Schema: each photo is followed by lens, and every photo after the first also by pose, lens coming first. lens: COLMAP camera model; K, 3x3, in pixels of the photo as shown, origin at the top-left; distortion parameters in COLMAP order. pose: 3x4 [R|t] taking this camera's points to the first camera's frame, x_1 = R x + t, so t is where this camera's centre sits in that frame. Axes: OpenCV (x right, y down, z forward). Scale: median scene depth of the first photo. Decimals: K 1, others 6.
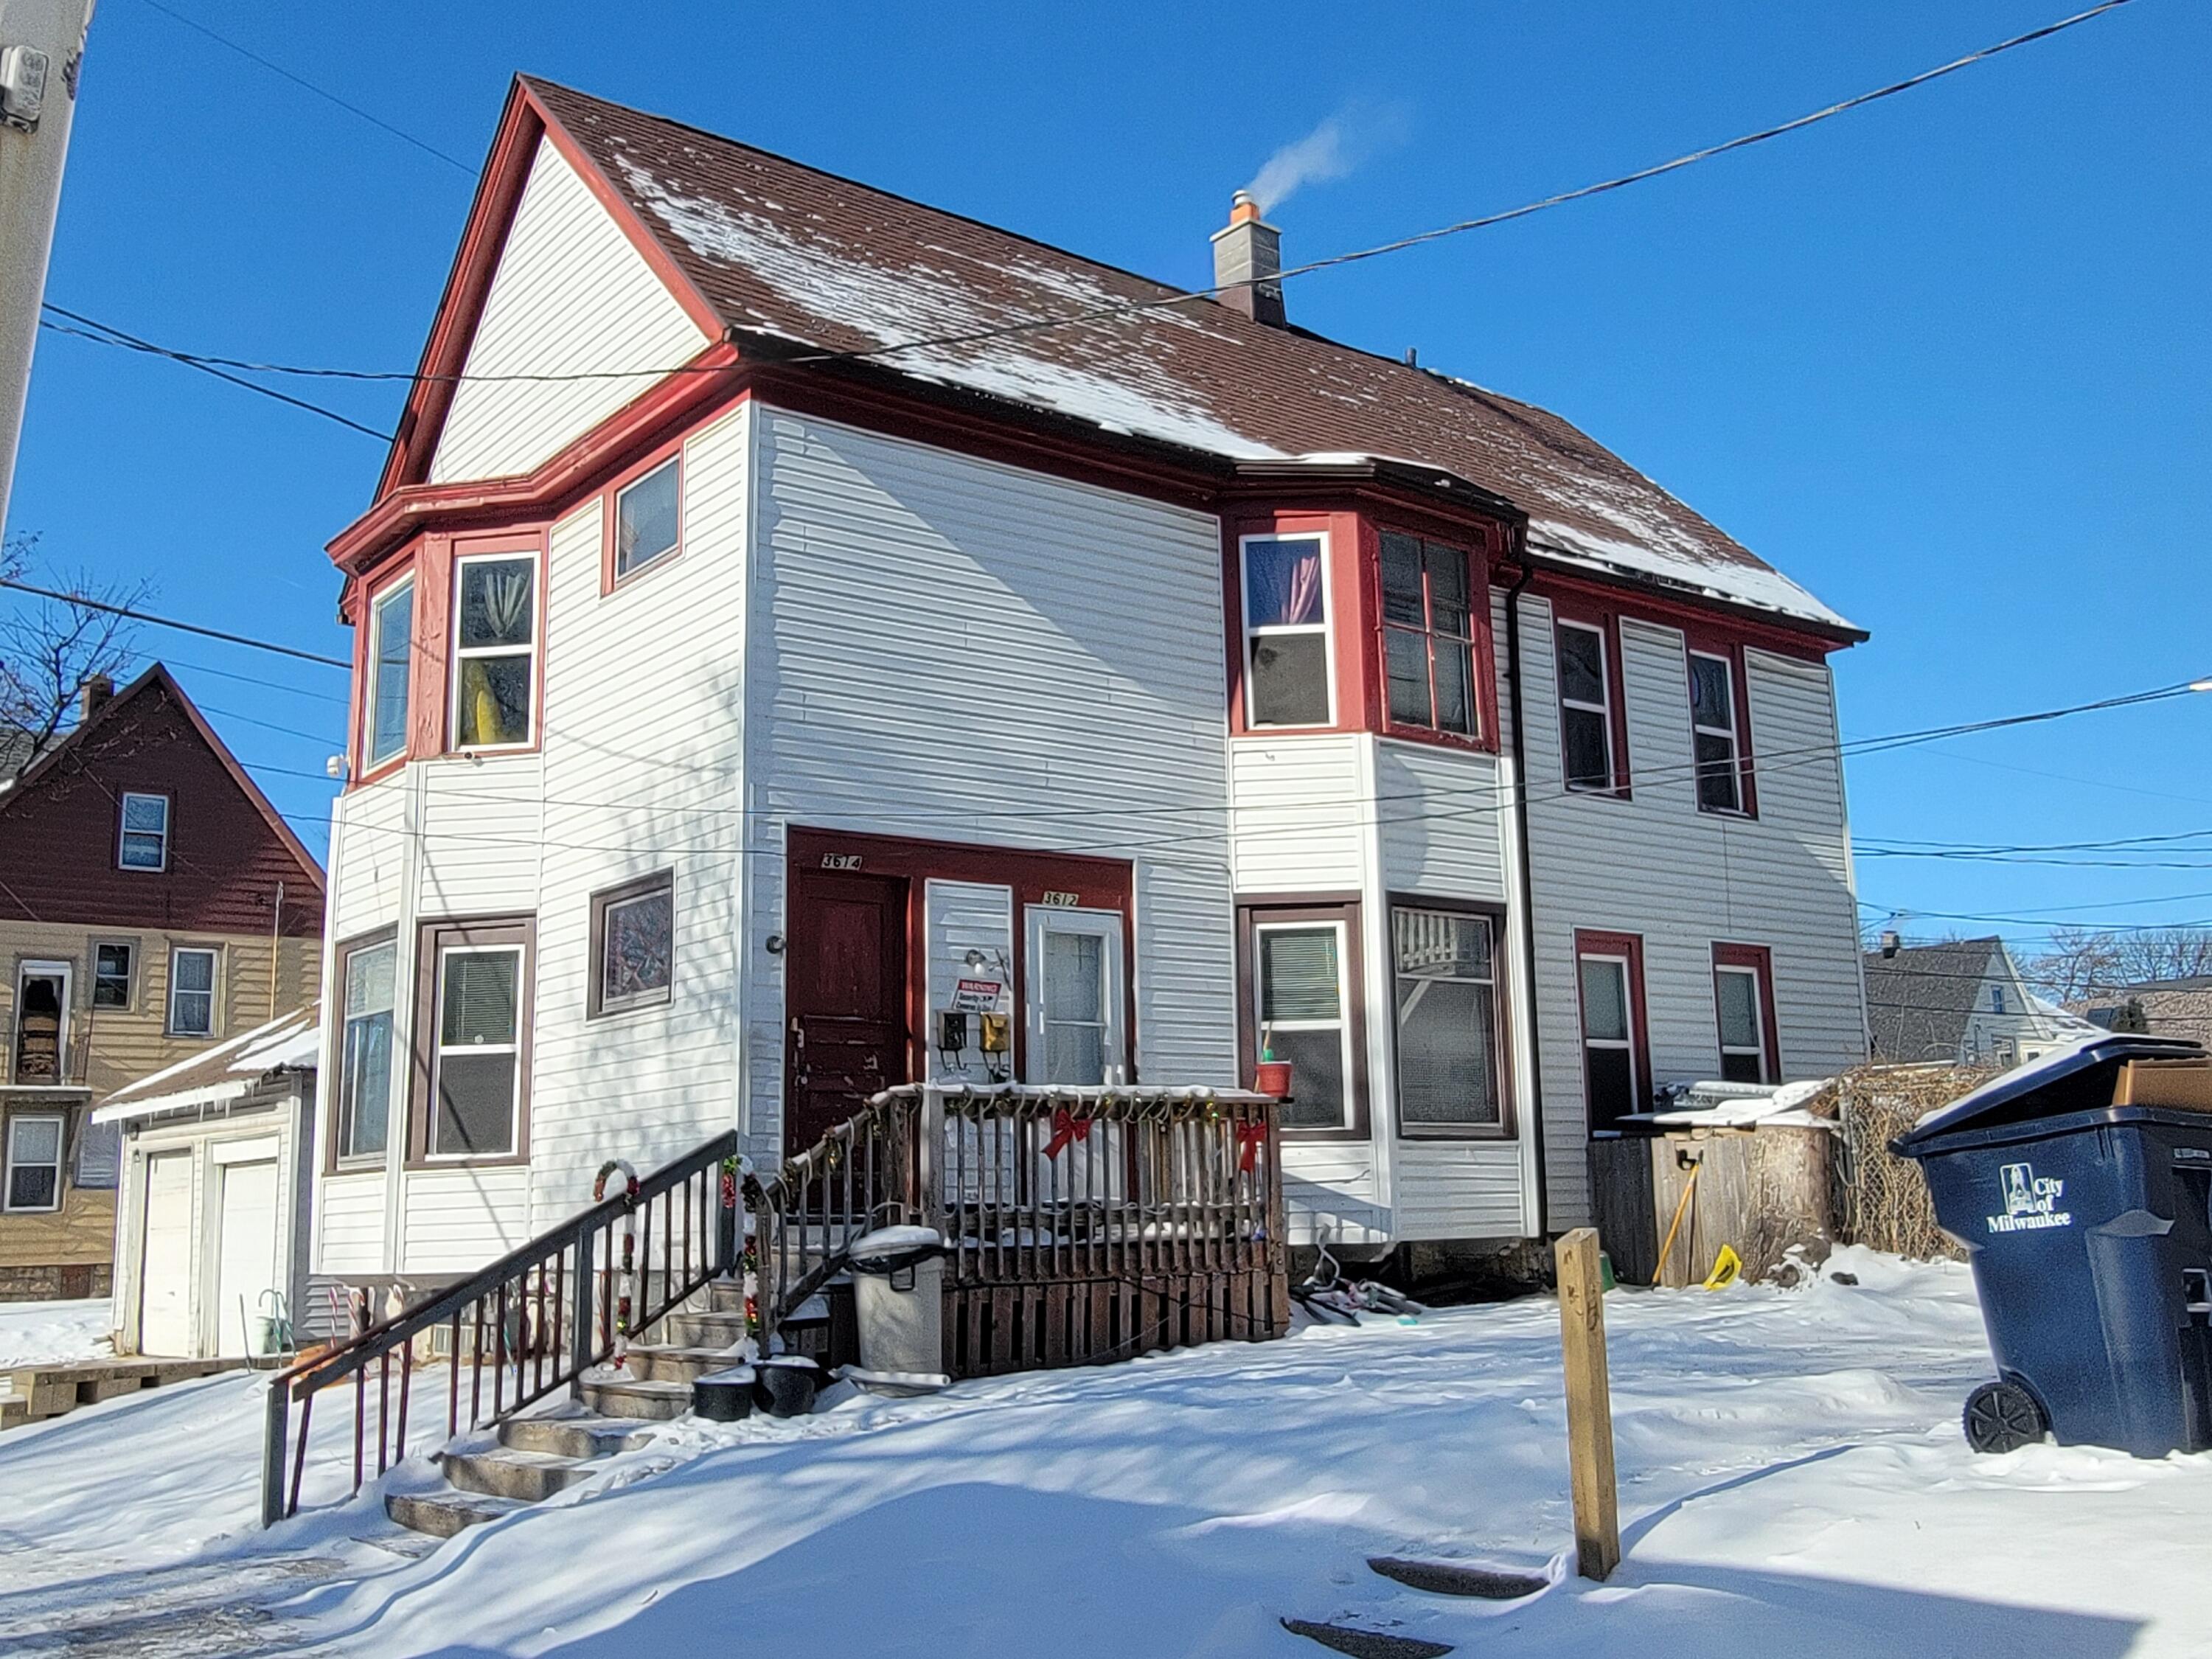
lens RADIAL K [[2243.7, 0, 1106.0], [0, 2243.7, 829.5], [0, 0, 1]] dist [-0.002087, 0.020027]
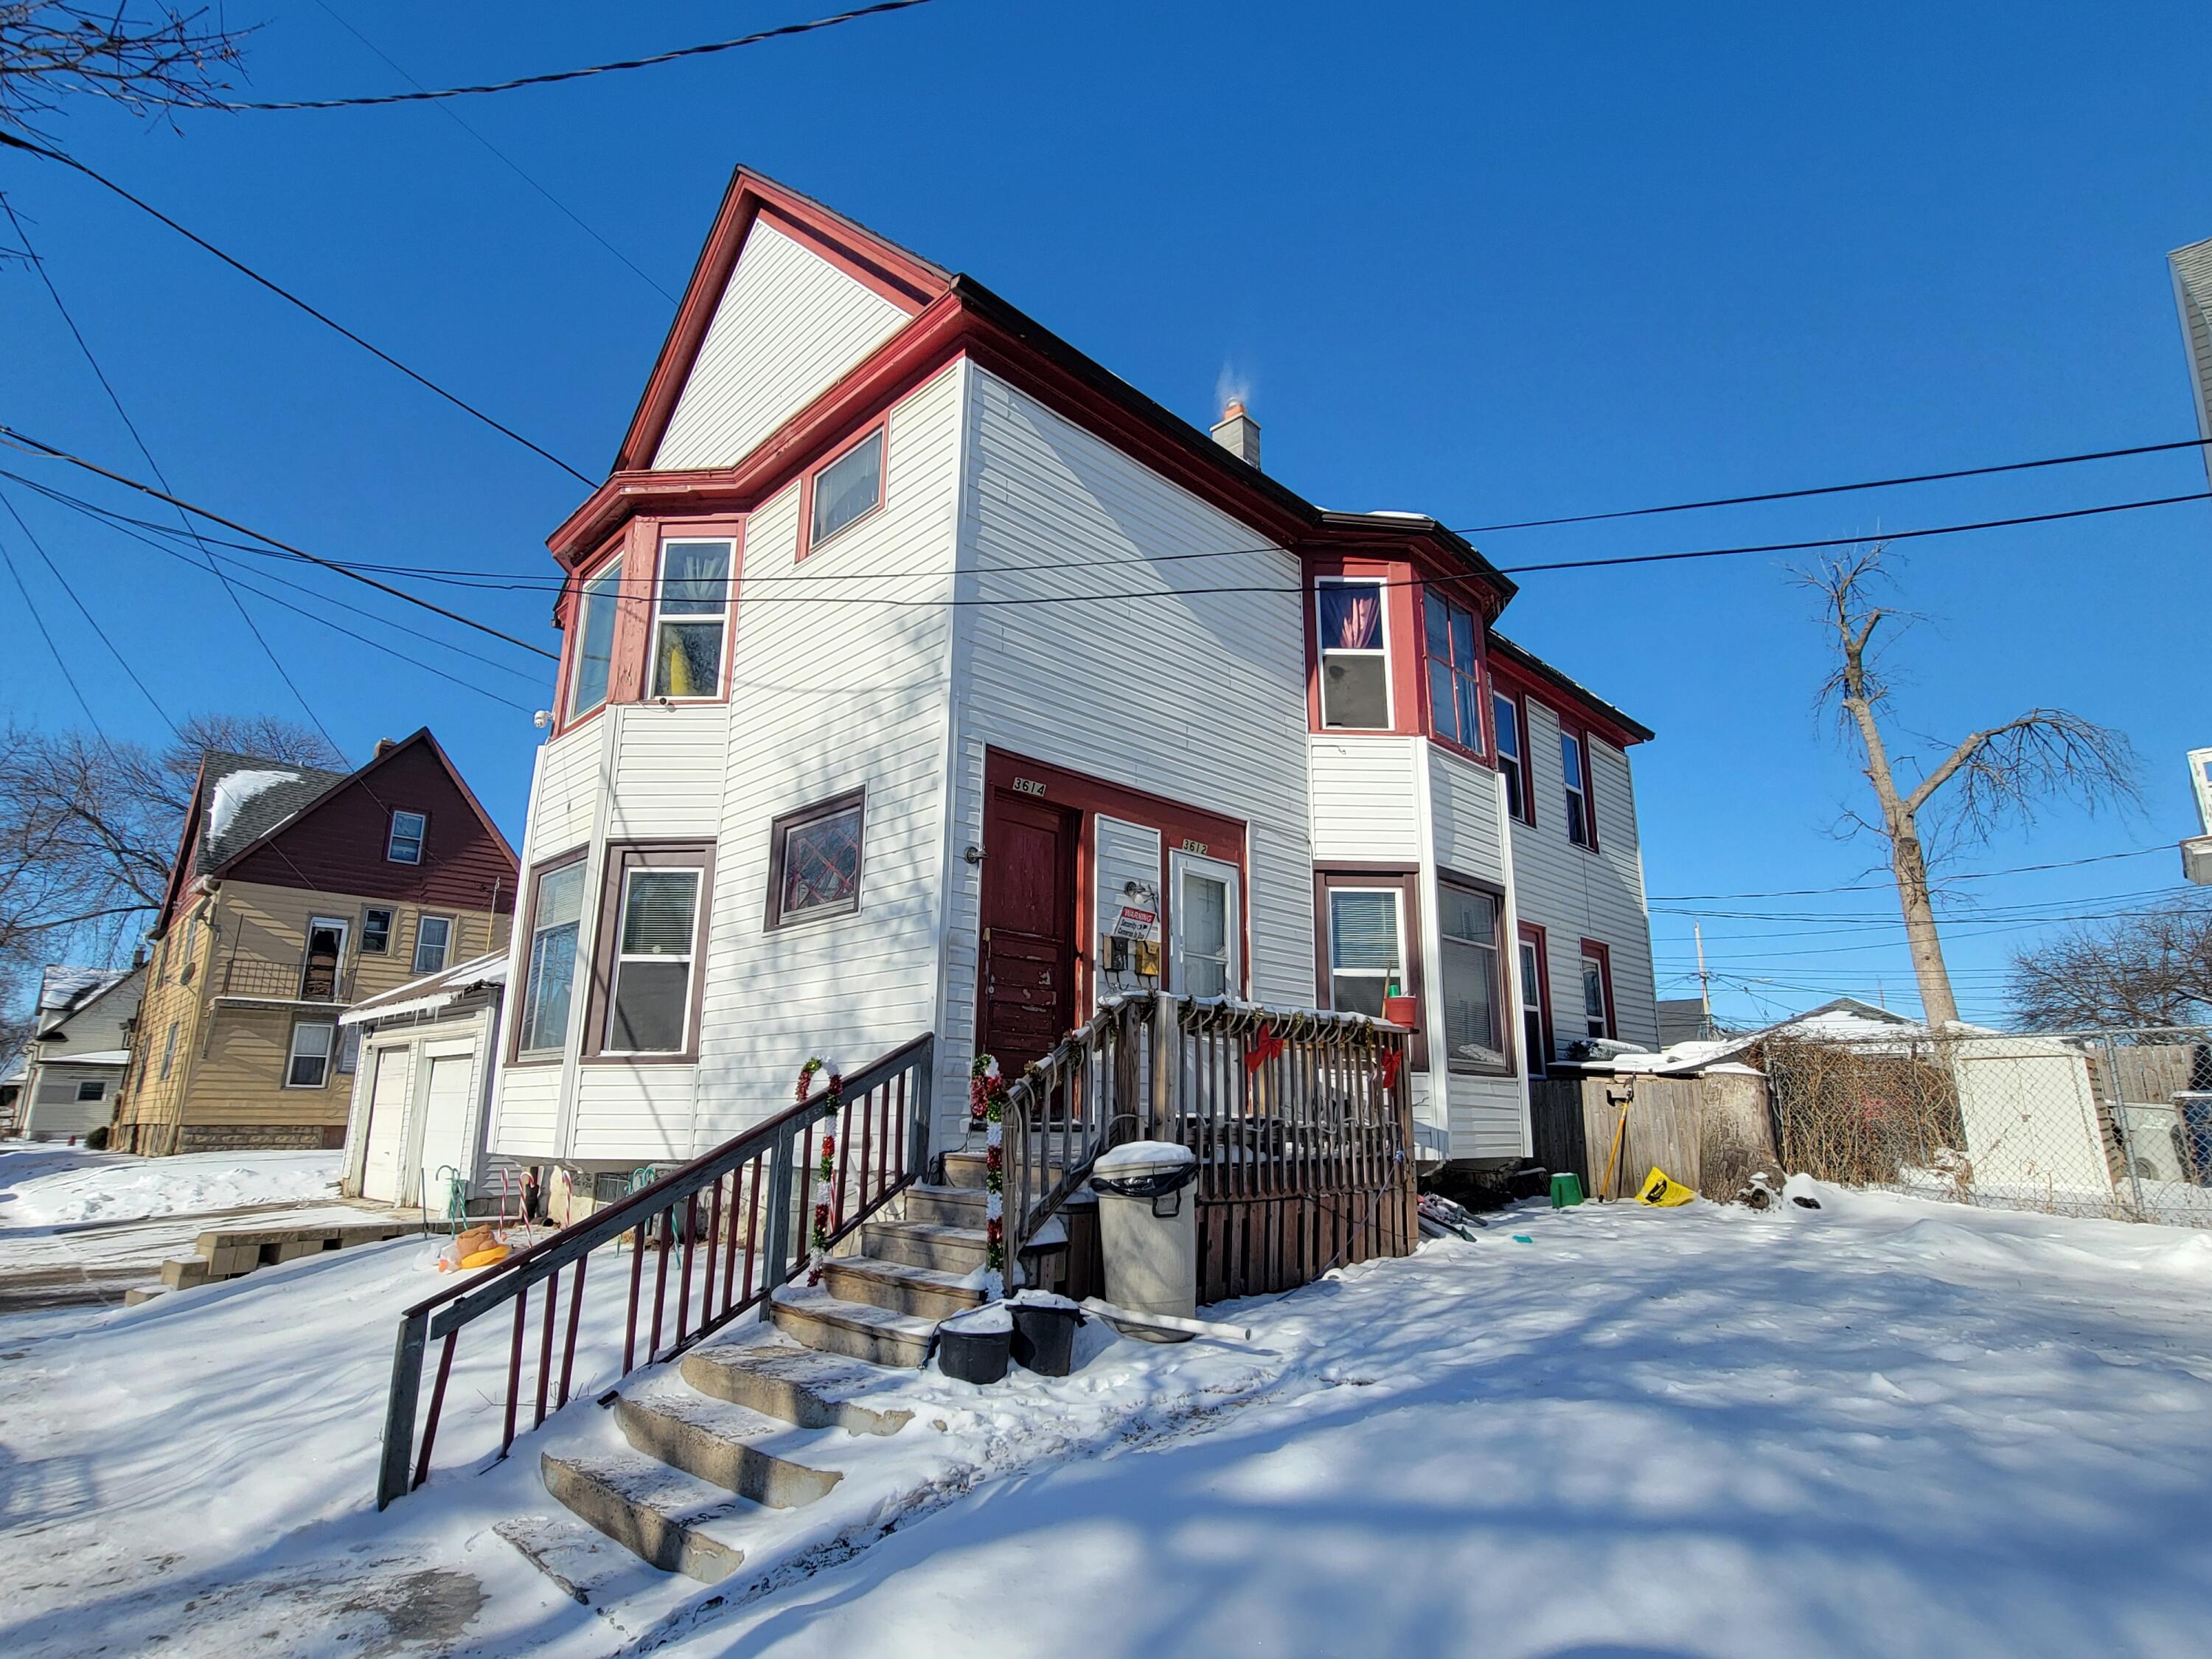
lens RADIAL K [[1264.6, 0, 1112.7], [0, 1264.6, 845.9], [0, 0, 1]] dist [-0.005383, -0.001044]
pose [[0.993882, 0.057435, 0.094341, -0.114536], [-0.053495, 0.997608, -0.043785, 0.056941], [-0.096630, 0.038470, 0.994577, 0.344981]]
